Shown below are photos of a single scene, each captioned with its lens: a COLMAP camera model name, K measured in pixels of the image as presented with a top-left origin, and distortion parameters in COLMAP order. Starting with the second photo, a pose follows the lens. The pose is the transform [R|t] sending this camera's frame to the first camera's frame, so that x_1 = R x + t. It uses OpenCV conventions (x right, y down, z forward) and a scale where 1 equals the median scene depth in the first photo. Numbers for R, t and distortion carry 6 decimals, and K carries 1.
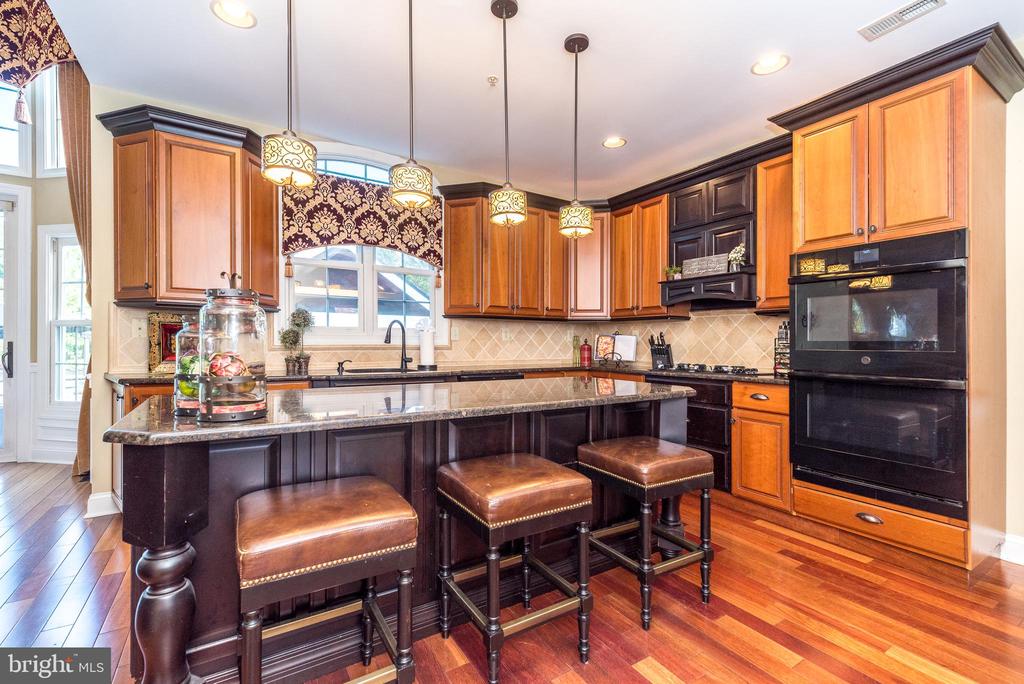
lens RADIAL K [[449.3, 0, 513.7], [0, 449.3, 336.3], [0, 0, 1]] dist [0.004259, 0.001398]
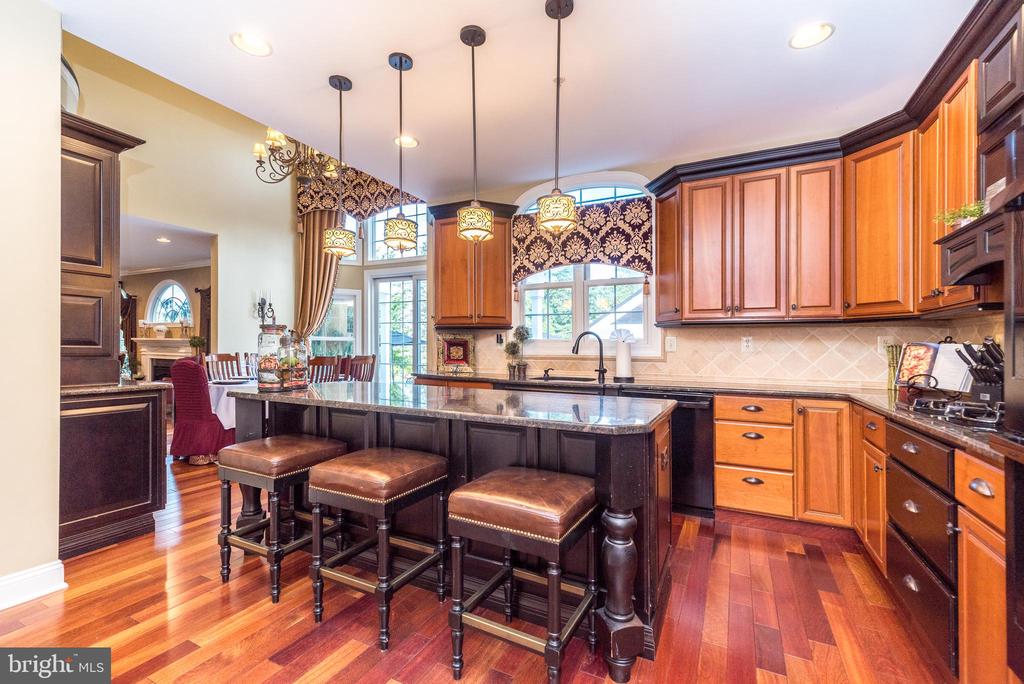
lens RADIAL K [[449.3, 0, 514.6], [0, 449.3, 352.7], [0, 0, 1]] dist [0.004259, 0.001398]
pose [[0.506498, 0.007569, -0.862208, 0.534132], [0.005095, 0.999918, 0.011771, -0.000629], [0.862226, -0.010355, 0.506417, 0.311799]]
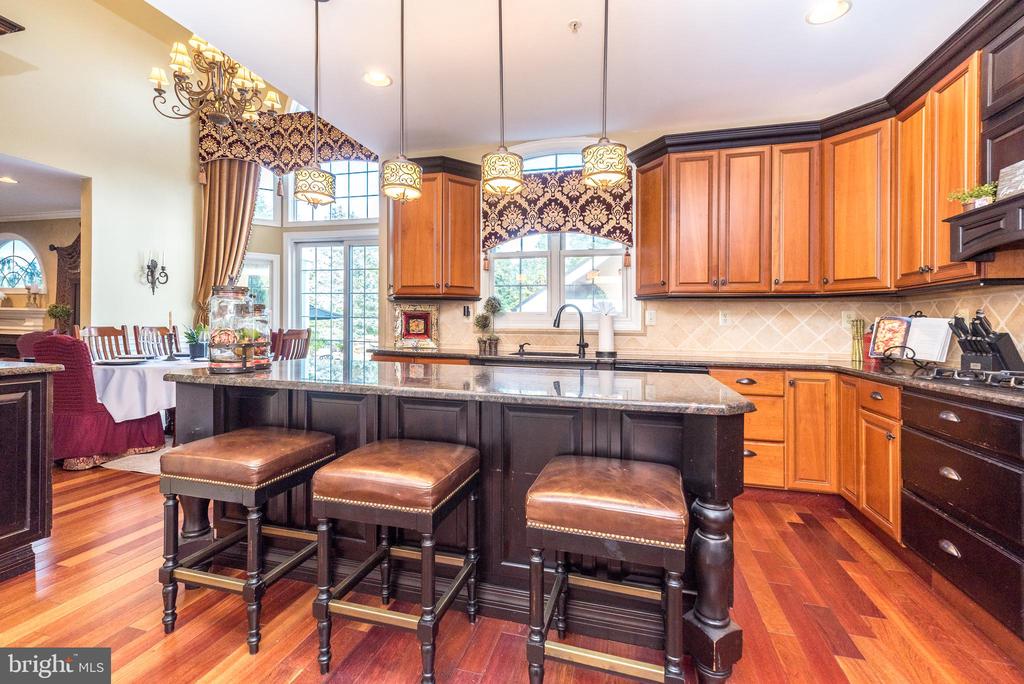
lens RADIAL K [[449.3, 0, 512.6], [0, 449.3, 329.0], [0, 0, 1]] dist [0.004259, 0.001398]
pose [[0.674939, 0.008639, -0.737823, 0.371952], [0.000140, 0.999930, 0.011836, 0.006852], [0.737873, -0.008091, 0.674891, 0.230386]]
